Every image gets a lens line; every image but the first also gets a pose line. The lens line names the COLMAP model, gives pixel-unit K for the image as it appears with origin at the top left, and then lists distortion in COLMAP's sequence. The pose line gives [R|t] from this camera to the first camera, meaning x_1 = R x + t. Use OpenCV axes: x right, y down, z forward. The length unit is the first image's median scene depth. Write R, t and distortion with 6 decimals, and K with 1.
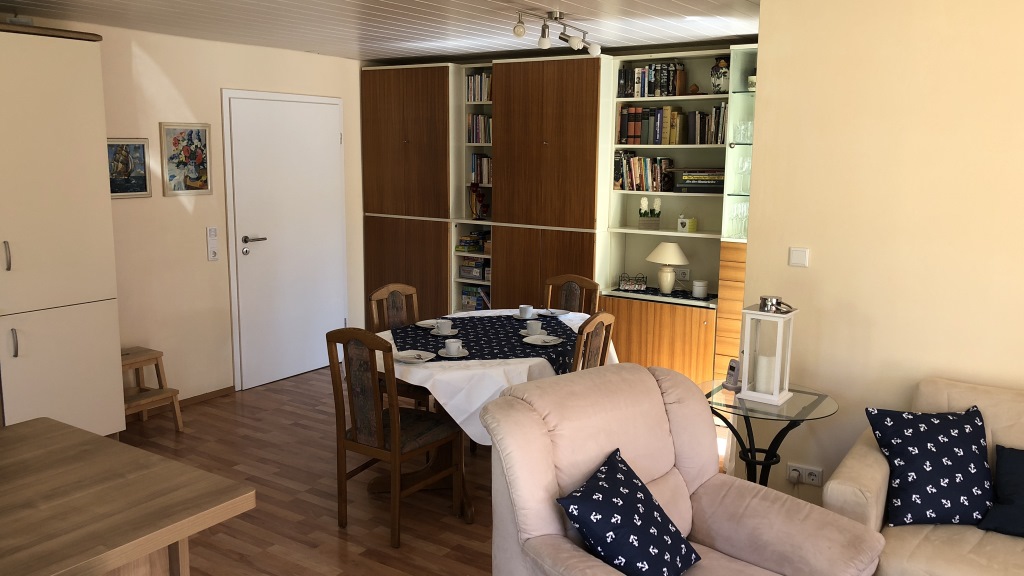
lens RADIAL K [[842.1, 0, 509.2], [0, 842.1, 279.6], [0, 0, 1]] dist [0.024358, -0.008631]
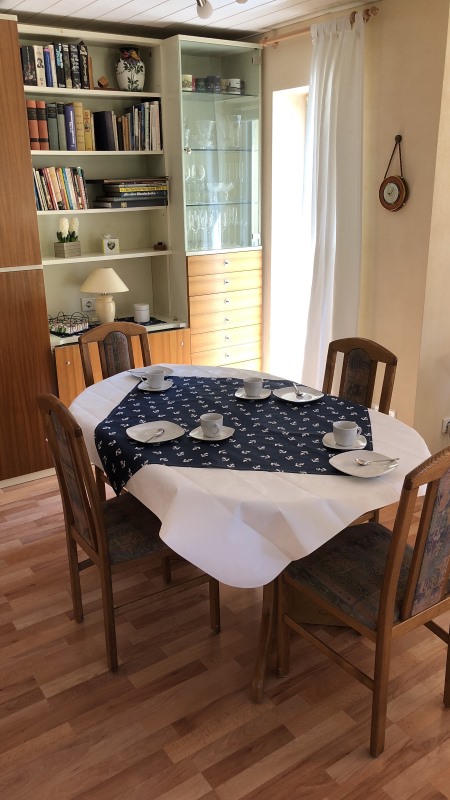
lens RADIAL K [[657.9, 0, 224.2], [0, 657.9, 394.7], [0, 0, 1]] dist [0.024358, -0.008631]
pose [[0.381123, -0.297401, 0.875384, -0.487358], [0.162204, 0.953672, 0.253378, -0.086382], [-0.910184, 0.045423, 0.411706, 0.729117]]
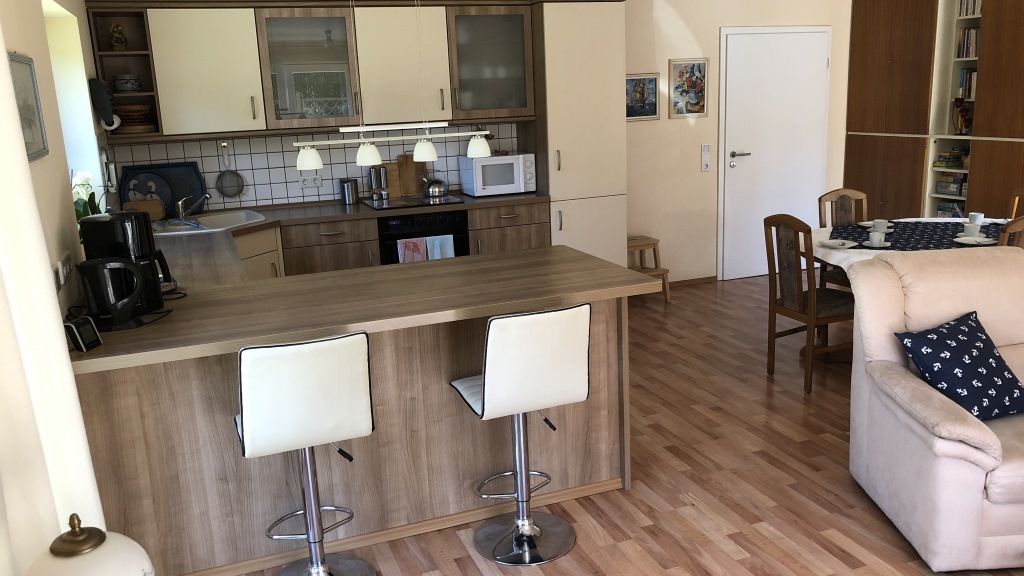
lens RADIAL K [[842.1, 0, 513.6], [0, 842.1, 291.3], [0, 0, 1]] dist [0.024358, -0.008631]
pose [[0.818354, 0.089859, -0.567646, 0.126924], [-0.039332, 0.994142, 0.100670, 0.036029], [0.573367, -0.060057, 0.817095, -0.163188]]
